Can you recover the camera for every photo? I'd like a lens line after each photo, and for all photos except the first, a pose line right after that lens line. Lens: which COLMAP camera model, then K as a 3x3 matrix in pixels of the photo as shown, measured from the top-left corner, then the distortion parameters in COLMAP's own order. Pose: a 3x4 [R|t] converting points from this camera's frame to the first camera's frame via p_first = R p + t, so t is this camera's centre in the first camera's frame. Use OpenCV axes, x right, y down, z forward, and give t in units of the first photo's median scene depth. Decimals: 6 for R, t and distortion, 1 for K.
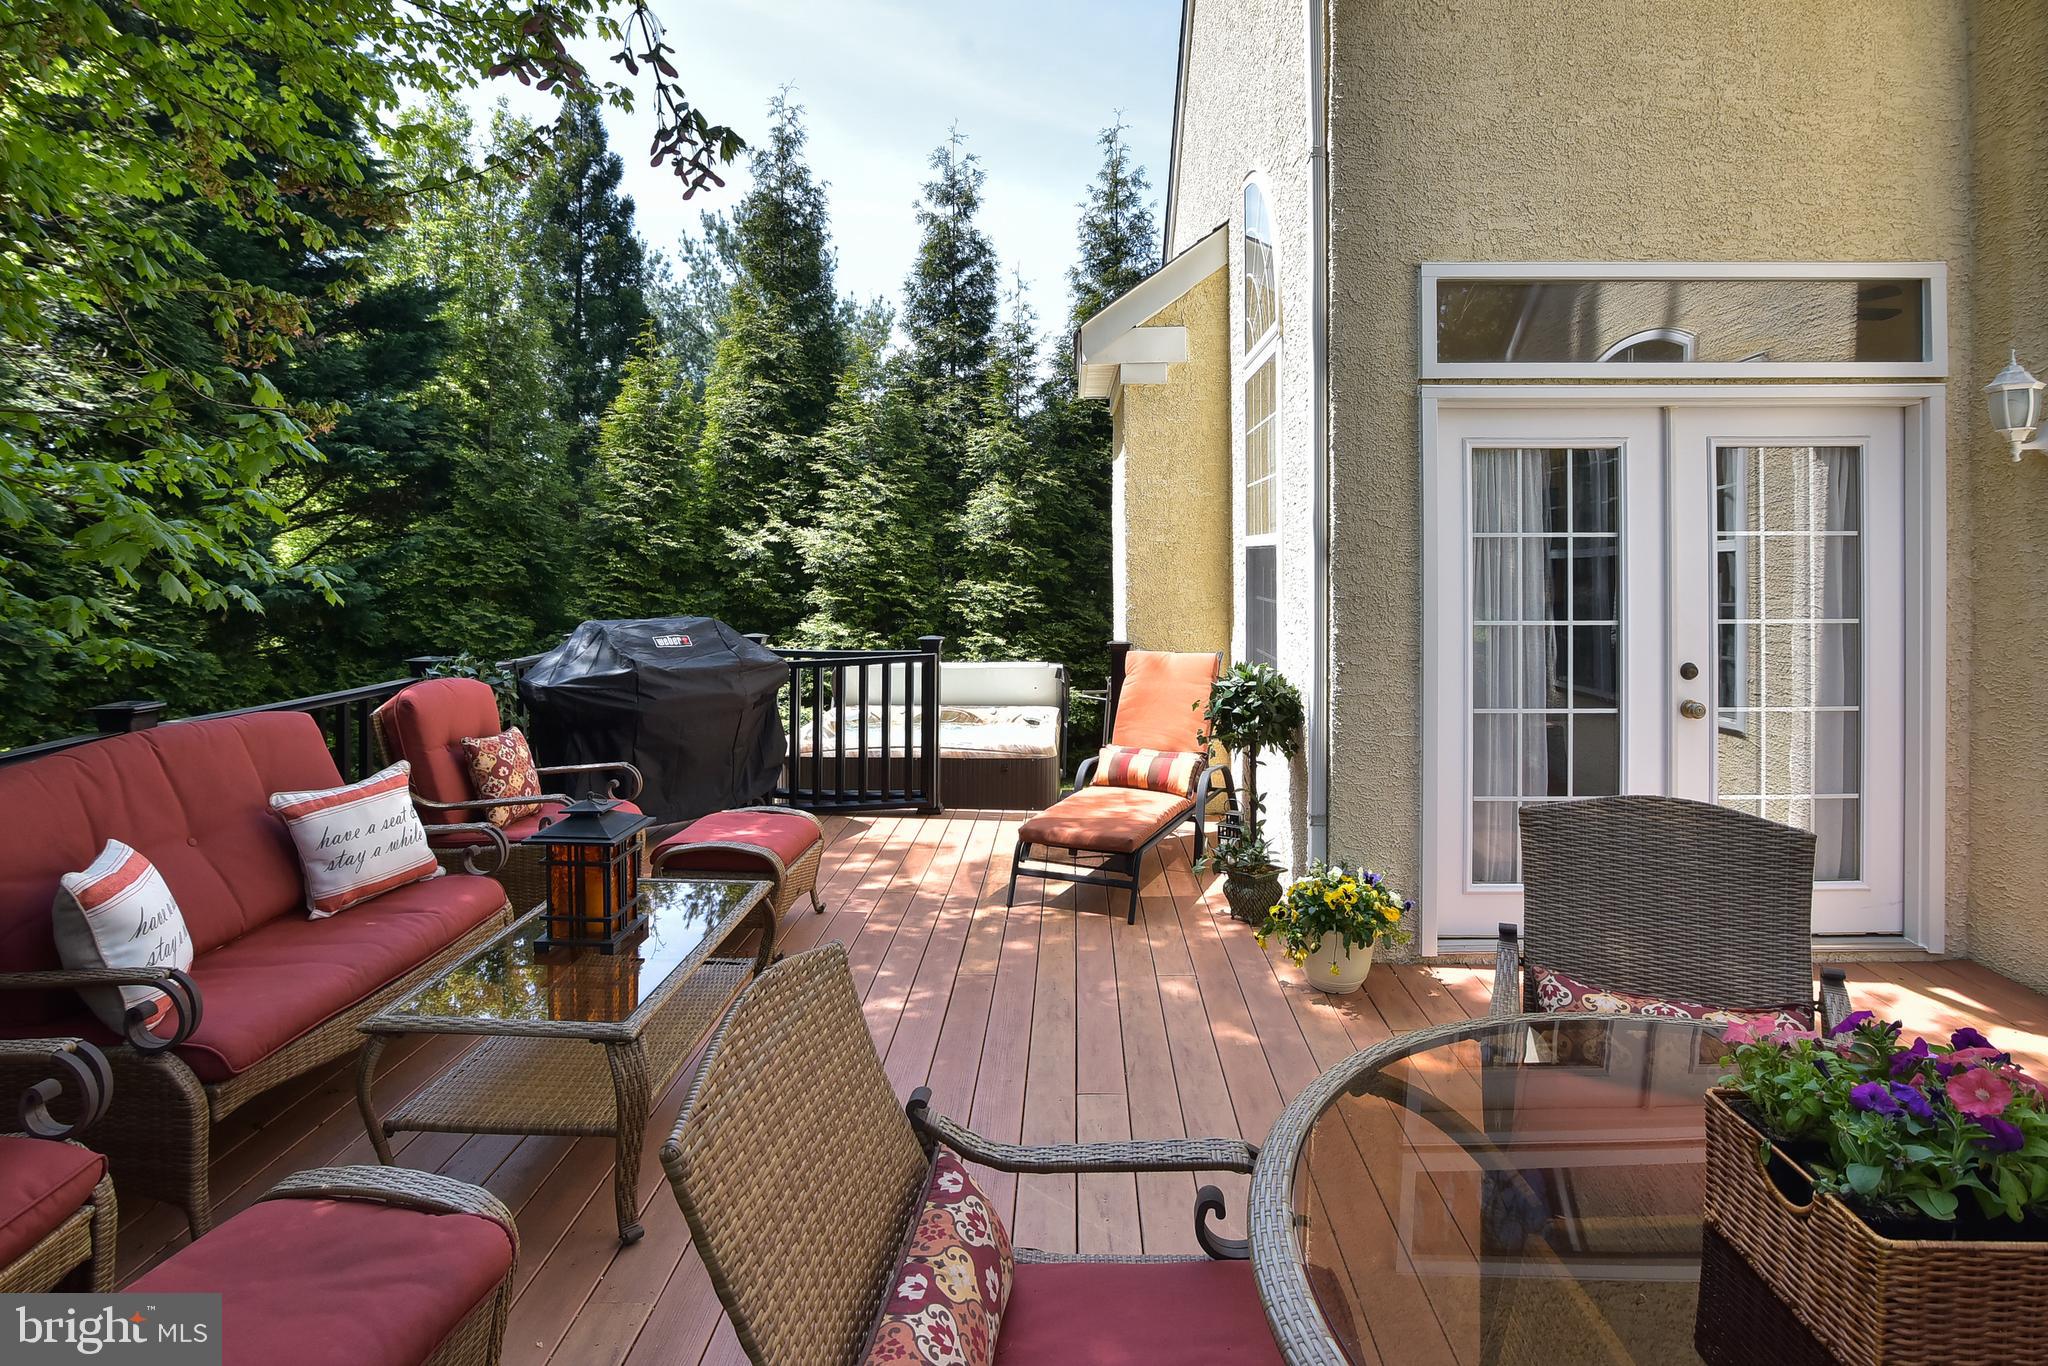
lens RADIAL K [[1036.9, 0, 1032.4], [0, 1036.9, 566.4], [0, 0, 1]] dist [-0.012190, 0.000591]
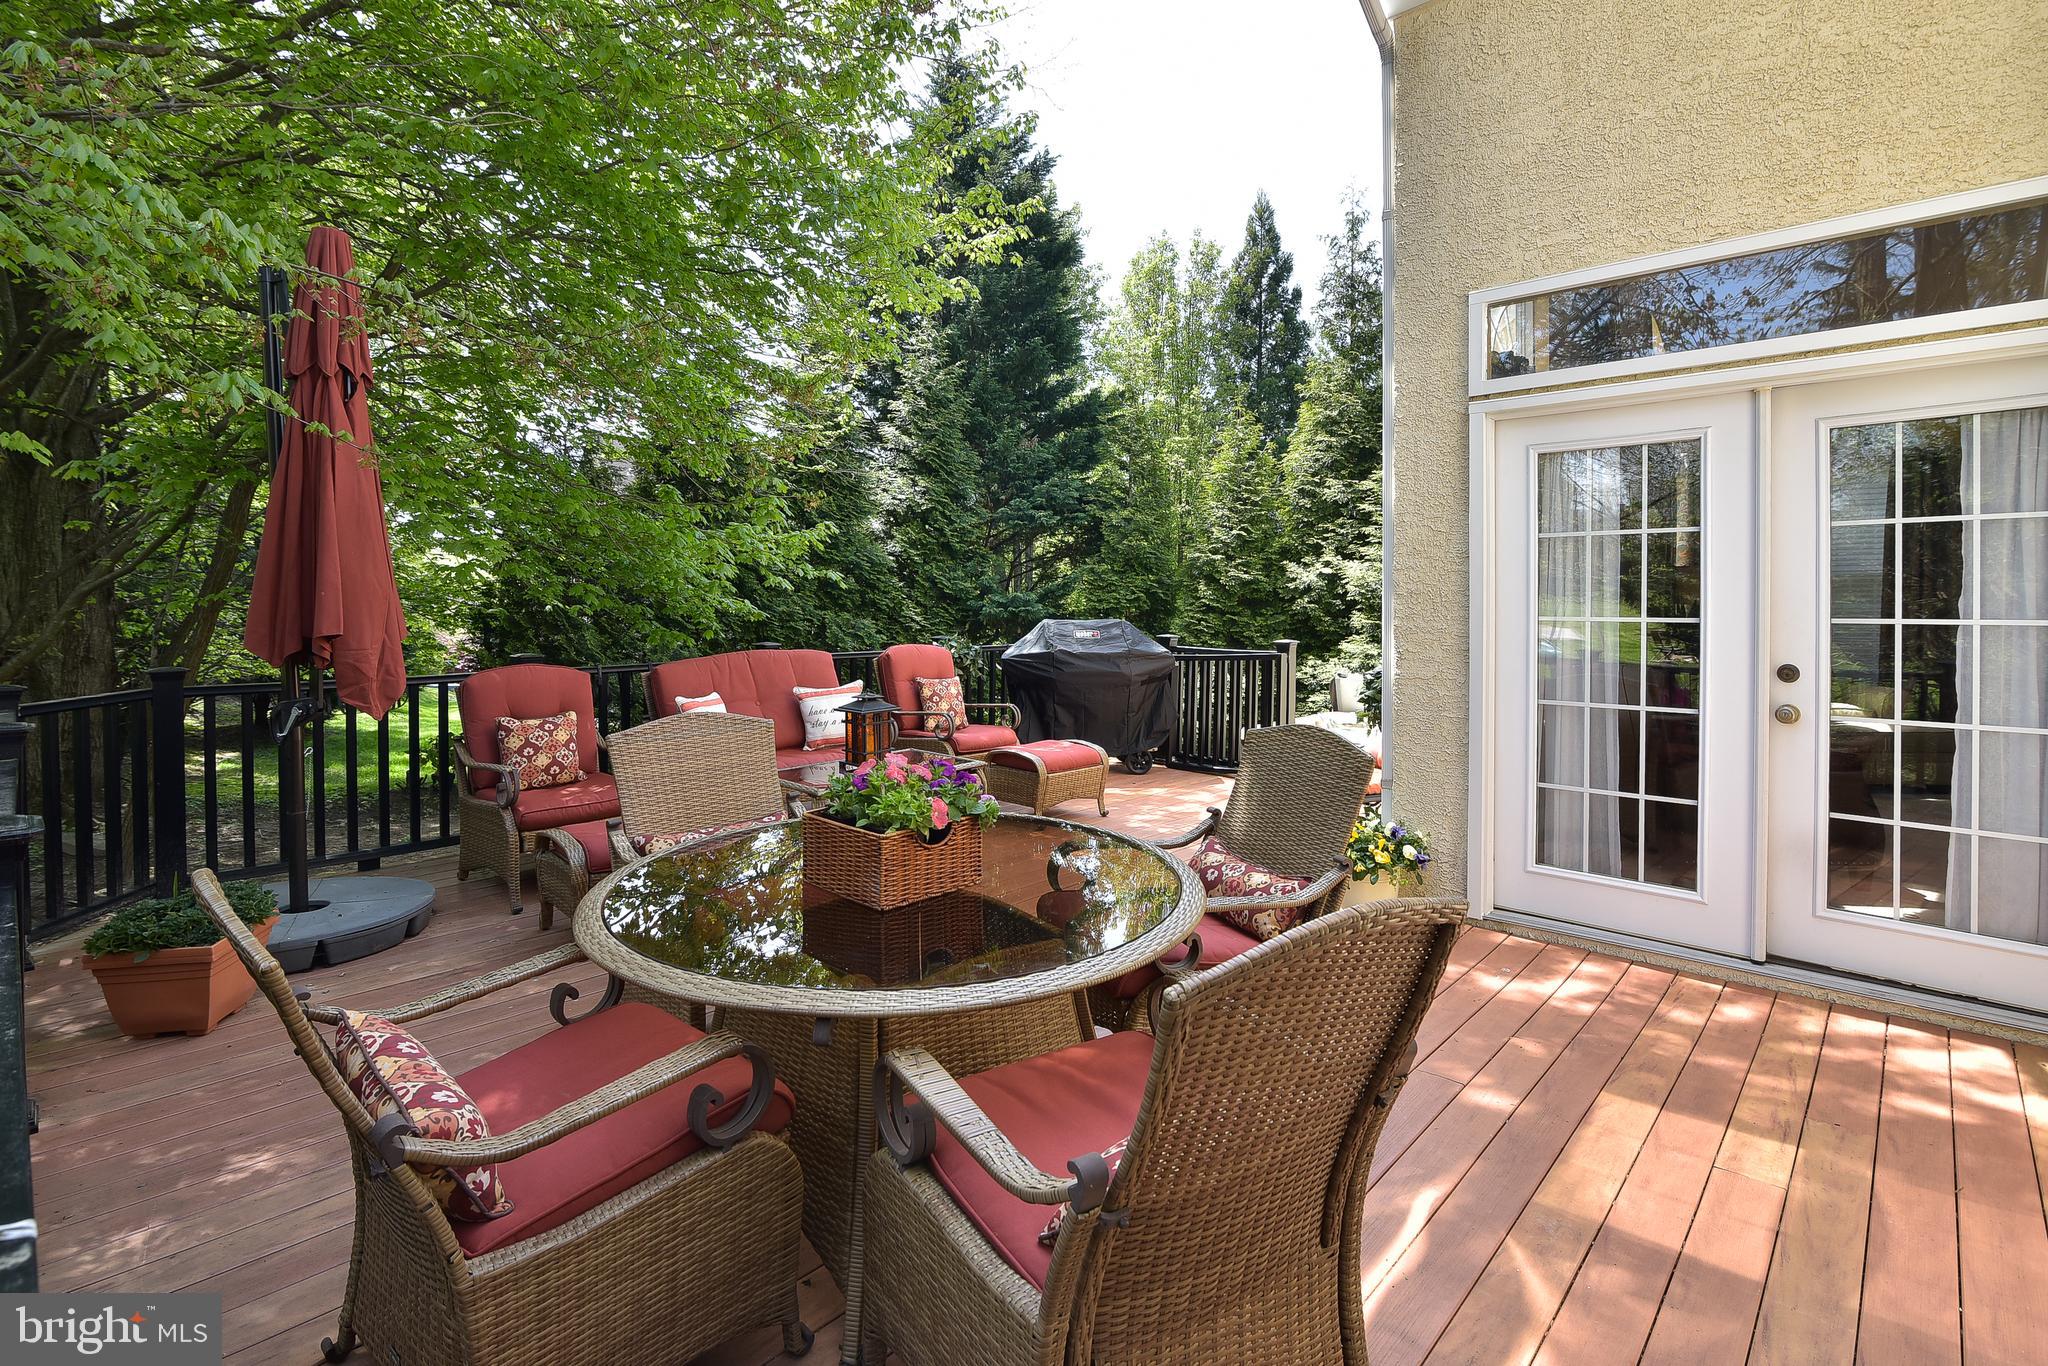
lens RADIAL K [[950.2, 0, 1024.4], [0, 950.2, 602.9], [0, 0, 1]] dist [-0.001913, -0.000475]
pose [[0.749110, 0.005017, -0.662427, 0.604184], [-0.007604, 0.999971, -0.001026, 0.039503], [0.662402, 0.005805, 0.749126, -0.071690]]
